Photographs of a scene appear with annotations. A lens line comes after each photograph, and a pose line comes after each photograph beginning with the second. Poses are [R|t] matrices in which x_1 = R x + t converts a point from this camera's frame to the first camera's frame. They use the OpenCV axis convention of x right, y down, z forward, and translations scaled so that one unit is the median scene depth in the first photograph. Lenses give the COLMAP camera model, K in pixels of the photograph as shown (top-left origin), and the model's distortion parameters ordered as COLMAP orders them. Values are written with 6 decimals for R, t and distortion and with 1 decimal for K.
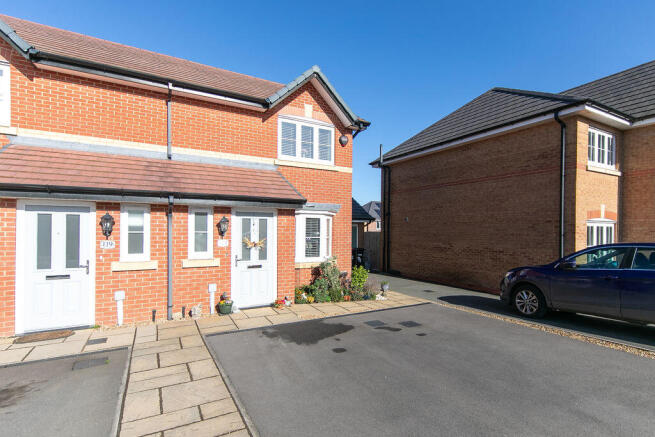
lens RADIAL K [[327.9, 0, 347.4], [0, 327.9, 229.2], [0, 0, 1]] dist [0.000654, -0.000014]
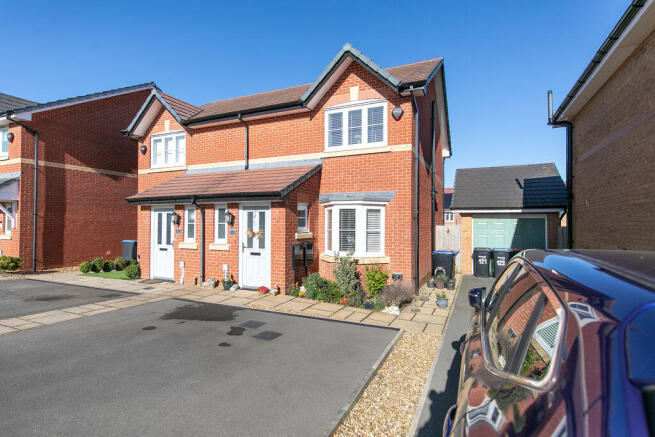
lens RADIAL K [[328.2, 0, 327.3], [0, 328.2, 218.4], [0, 0, 1]] dist [0.003700, 0.000688]
pose [[0.568287, -0.017487, -0.822644, 0.778843], [0.000960, 0.999788, -0.020589, 0.014357], [0.822830, 0.010910, 0.568183, 0.541869]]
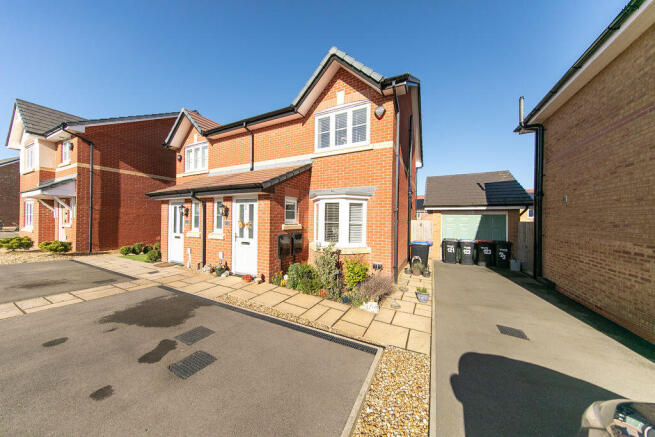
lens RADIAL K [[204.7, 0, 328.4], [0, 204.7, 219.2], [0, 0, 1]] dist [0.008450, -0.000232]
pose [[0.533792, -0.001265, -0.845615, 0.521307], [-0.009370, 0.999929, -0.007411, 0.026027], [0.845564, 0.011880, 0.533742, 0.829179]]
